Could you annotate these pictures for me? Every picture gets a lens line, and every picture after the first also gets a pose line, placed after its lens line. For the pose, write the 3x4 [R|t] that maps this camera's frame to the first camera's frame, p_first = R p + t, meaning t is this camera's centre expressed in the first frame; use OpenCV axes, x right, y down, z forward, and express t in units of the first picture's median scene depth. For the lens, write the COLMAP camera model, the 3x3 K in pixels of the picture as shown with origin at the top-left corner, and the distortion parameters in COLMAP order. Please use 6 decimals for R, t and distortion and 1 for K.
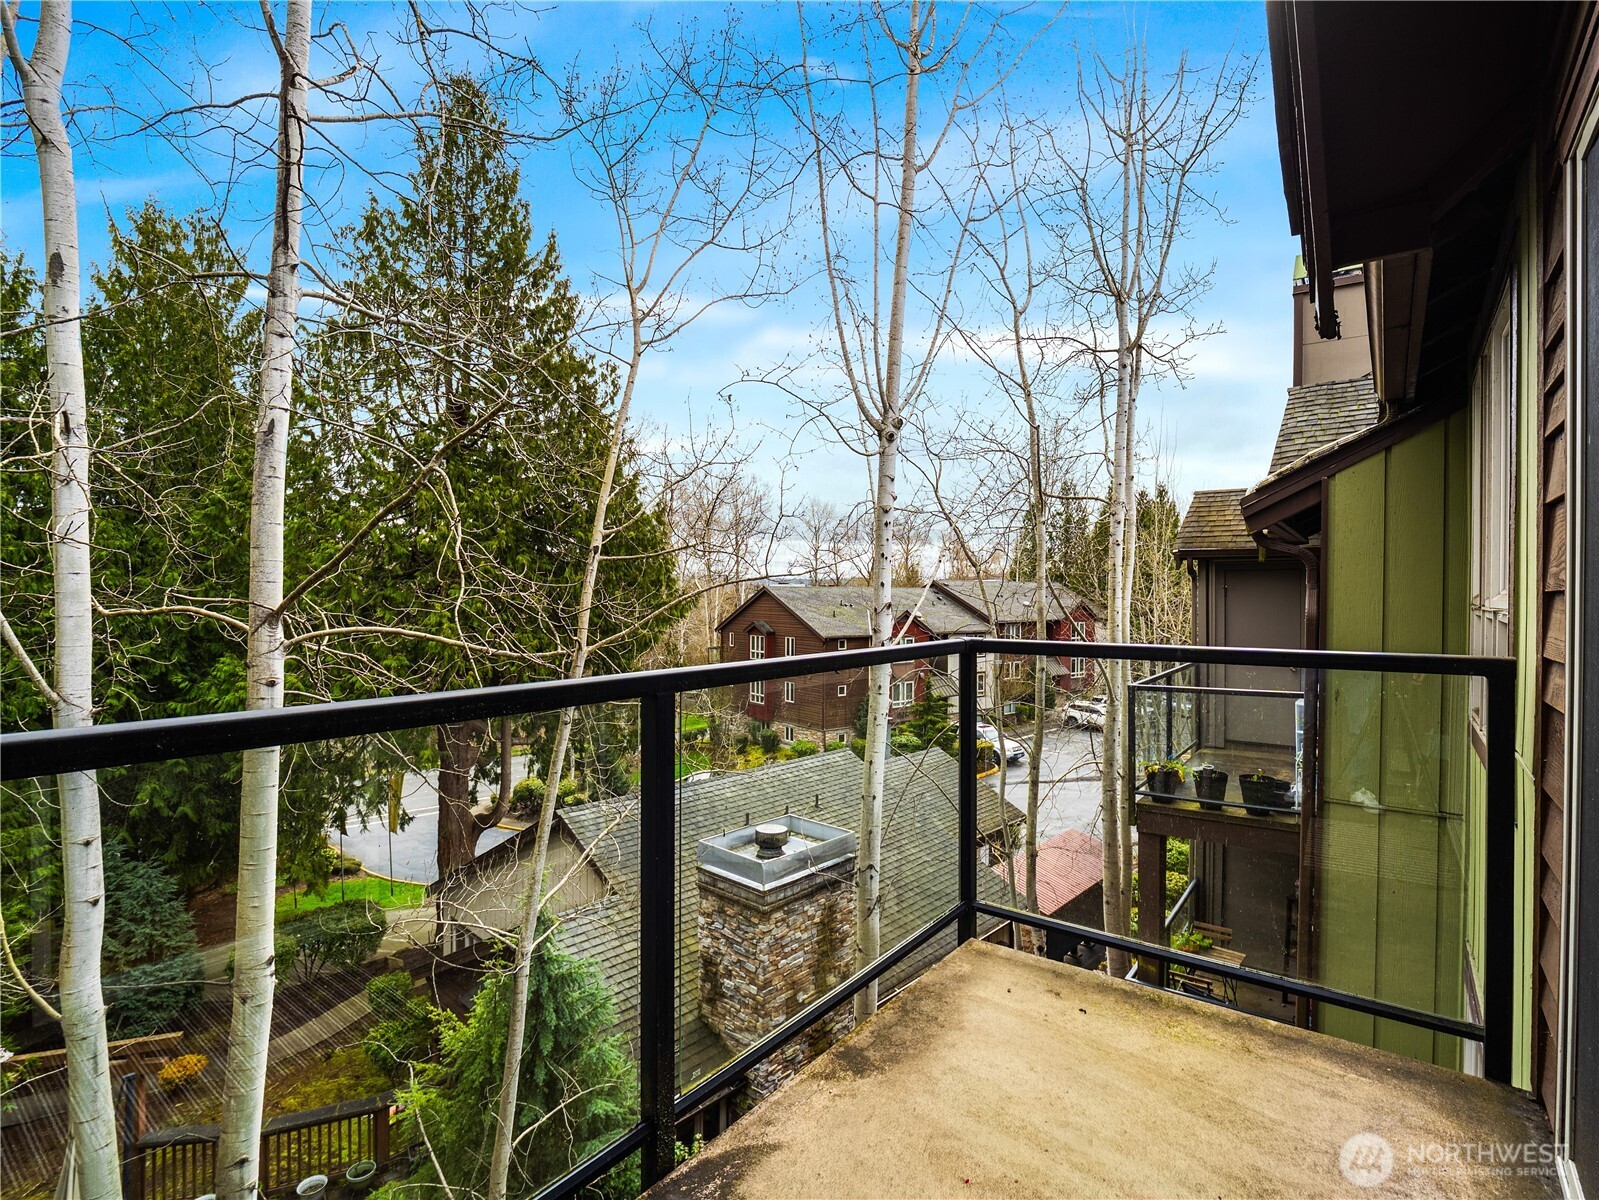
lens RADIAL K [[771.1, 0, 796.5], [0, 771.1, 597.4], [0, 0, 1]] dist [-0.007679, -0.000935]
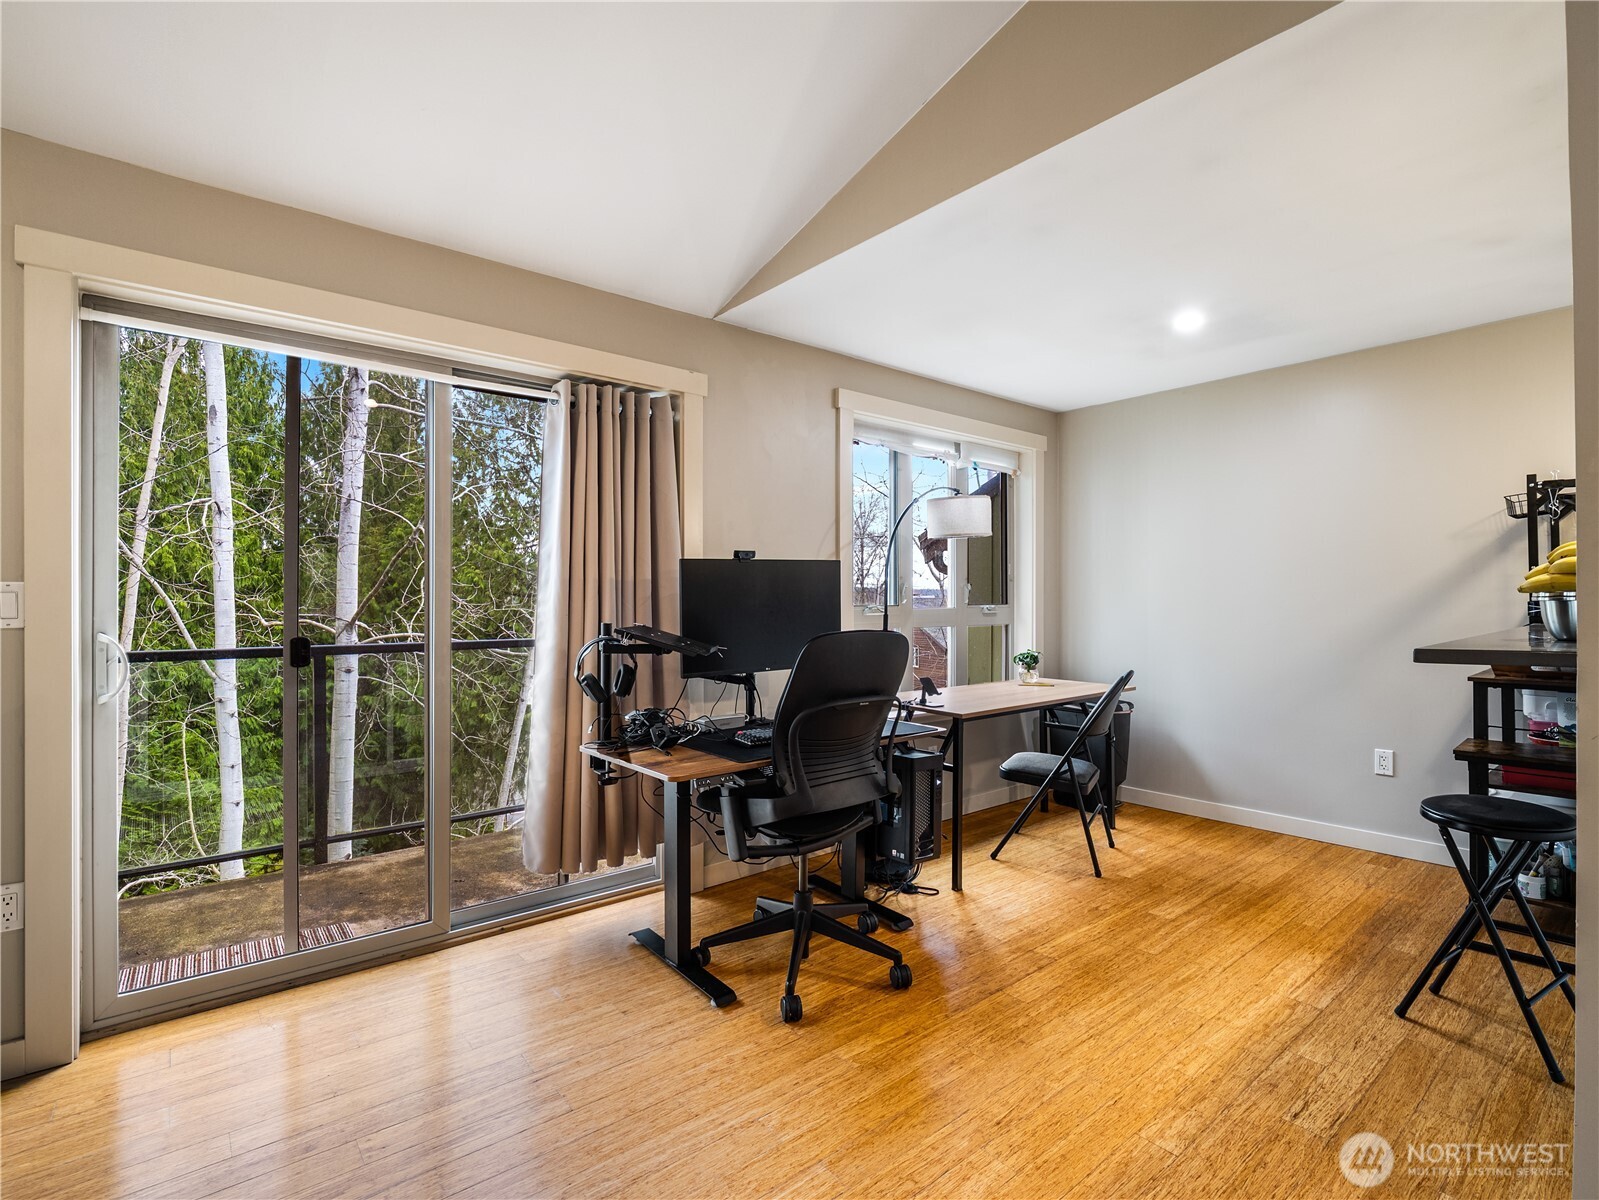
lens RADIAL K [[771.1, 0, 796.5], [0, 771.1, 597.4], [0, 0, 1]] dist [-0.007679, -0.000935]
pose [[0.975980, -0.014187, -0.217396, 0.489279], [0.011640, 0.999848, -0.012992, -0.000881], [0.217548, 0.010150, 0.975997, -0.270124]]
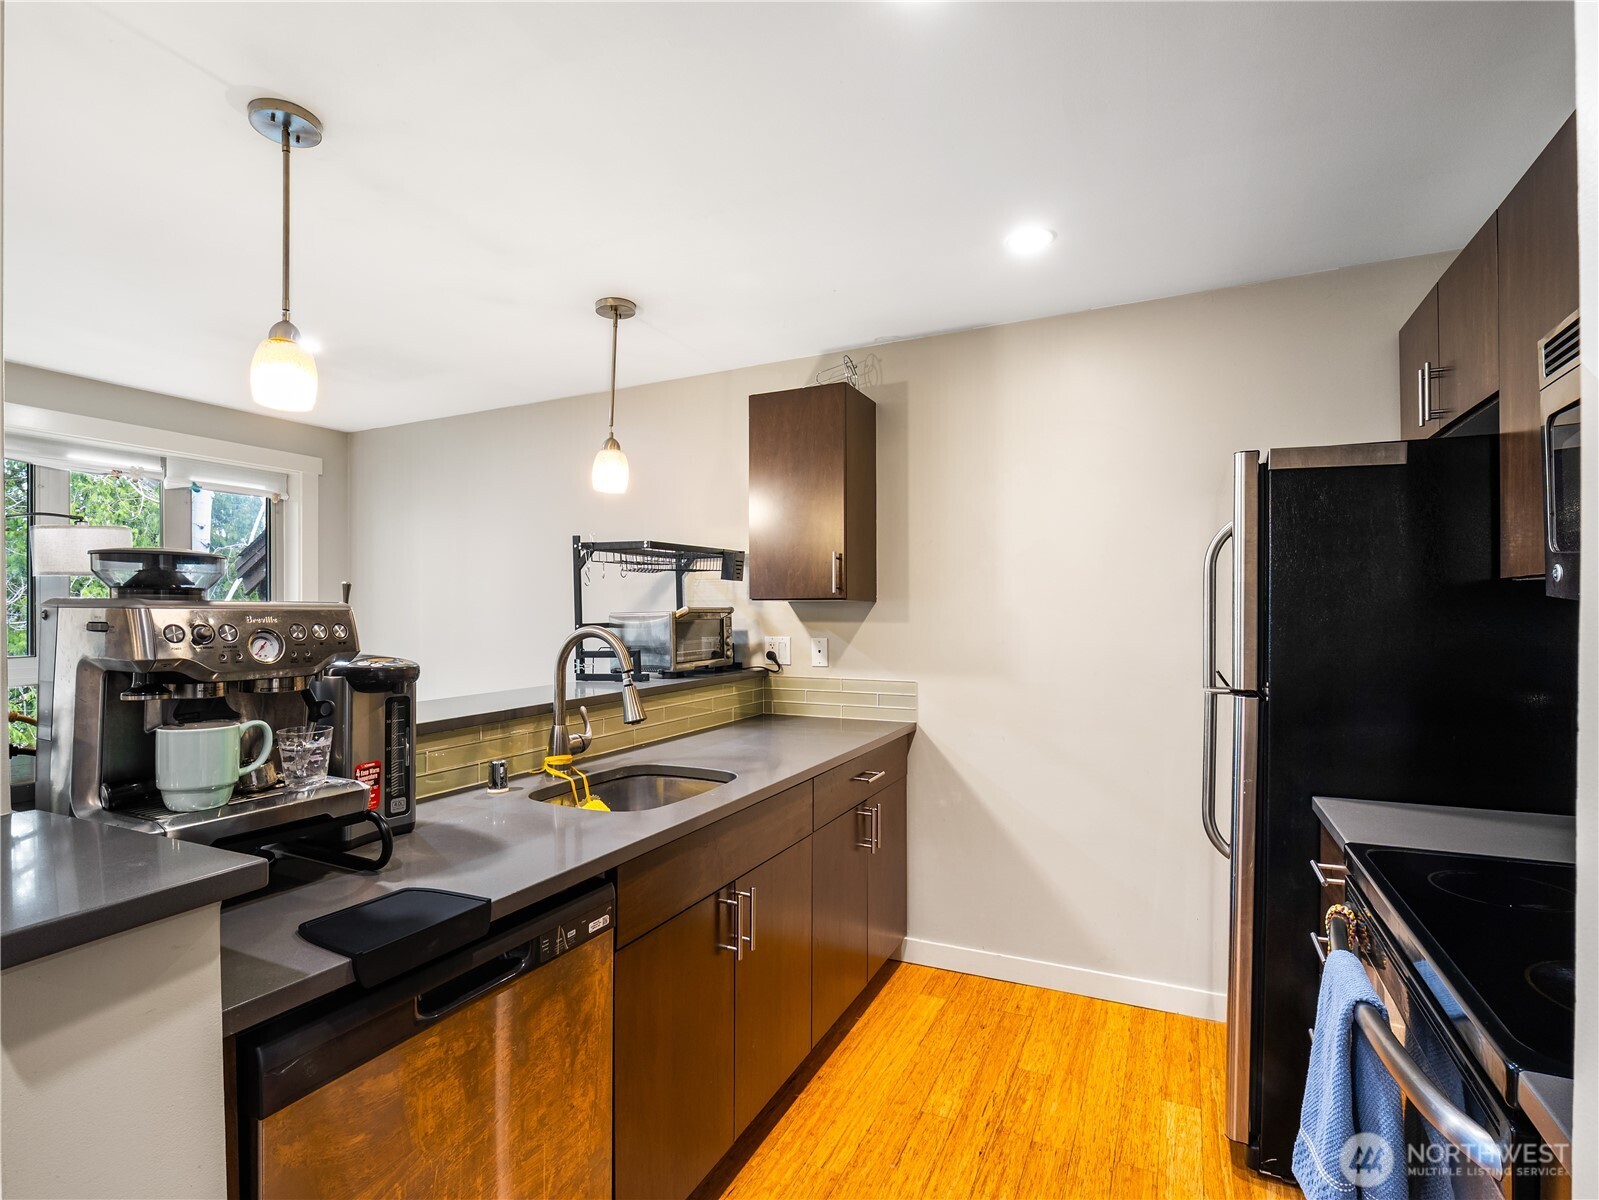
lens RADIAL K [[778.1, 0, 798.7], [0, 778.1, 614.8], [0, 0, 1]] dist [-0.013912, -0.001085]
pose [[0.977845, -0.013170, 0.208917, 0.856222], [0.013951, 0.999900, -0.002265, -0.023608], [-0.208867, 0.005130, 0.977931, -0.223859]]
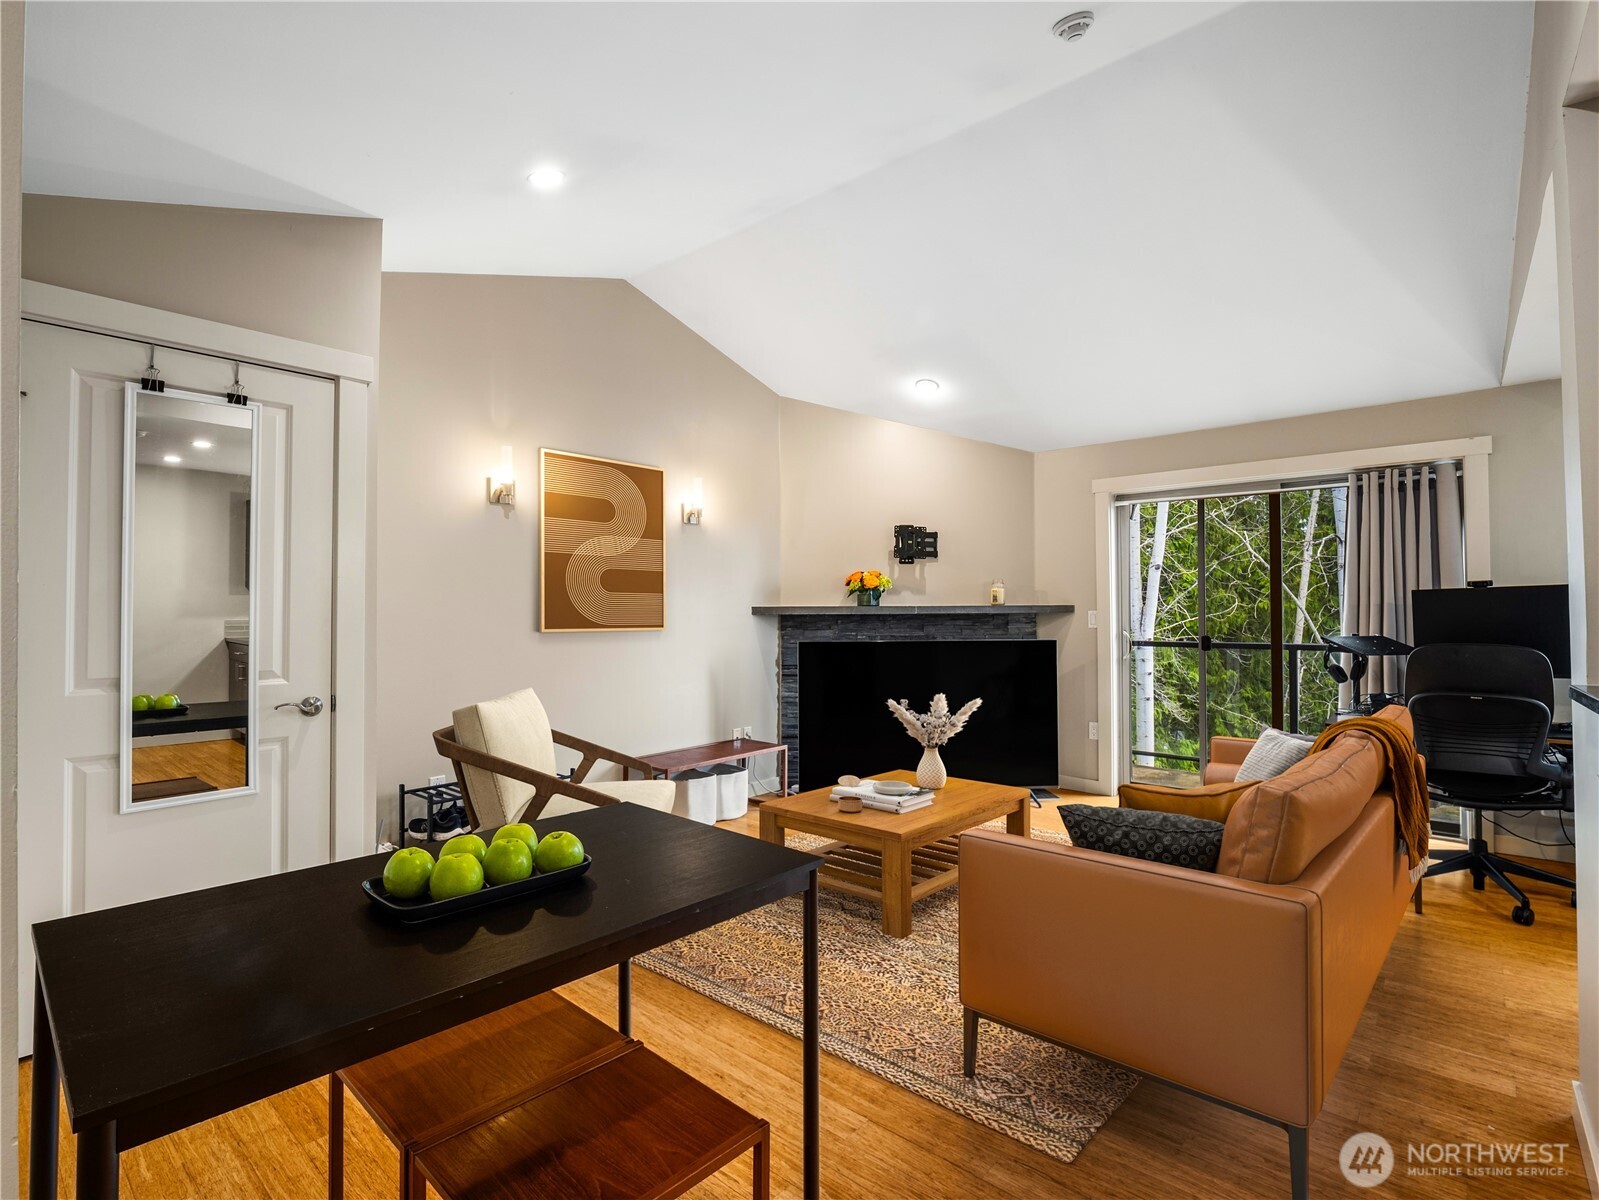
lens RADIAL K [[771.1, 0, 796.5], [0, 771.1, 597.4], [0, 0, 1]] dist [-0.007679, -0.000935]
pose [[-0.051611, -0.025757, -0.998335, 1.000039], [-0.001343, 0.999668, -0.025722, -0.007103], [0.998666, 0.000013, -0.051628, -0.324800]]
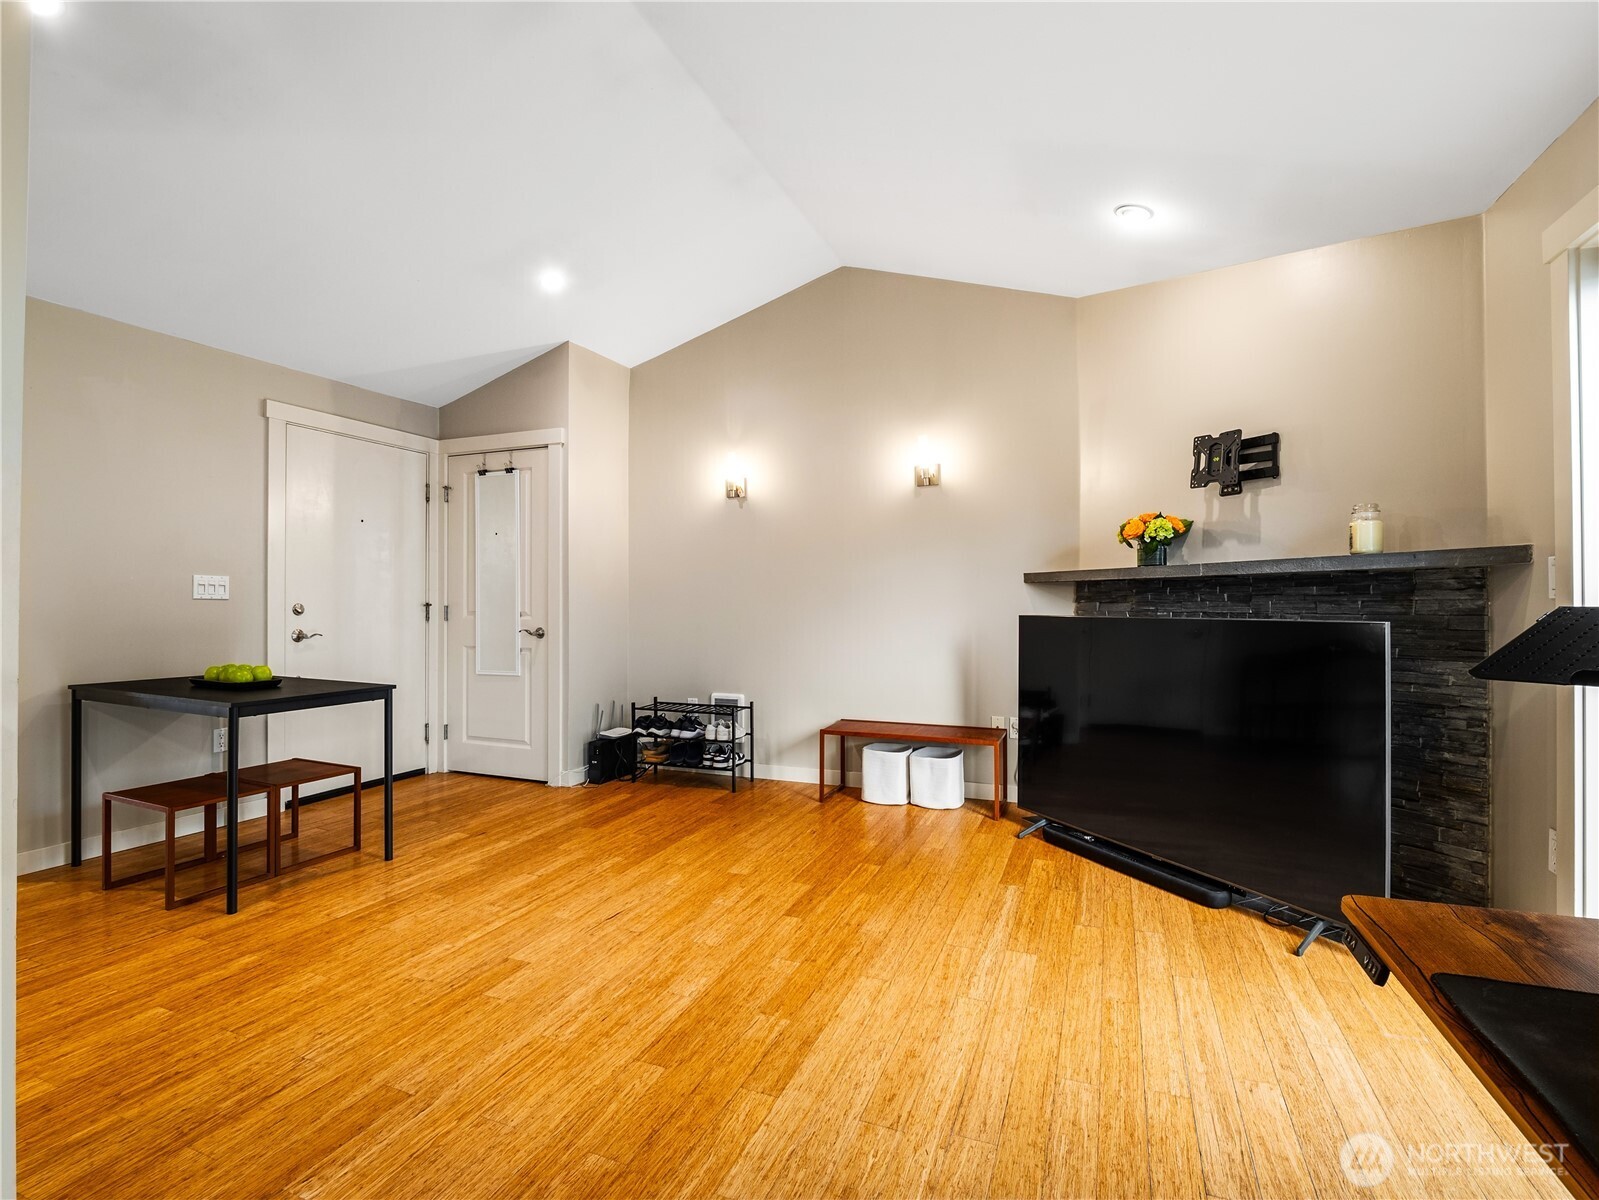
lens RADIAL K [[771.1, 0, 796.5], [0, 771.1, 597.4], [0, 0, 1]] dist [-0.007679, -0.000935]
pose [[-0.961772, -0.009858, -0.273675, 0.528501], [-0.009241, 0.999951, -0.003543, 0.008671], [0.273696, -0.000878, -0.961816, 0.216187]]
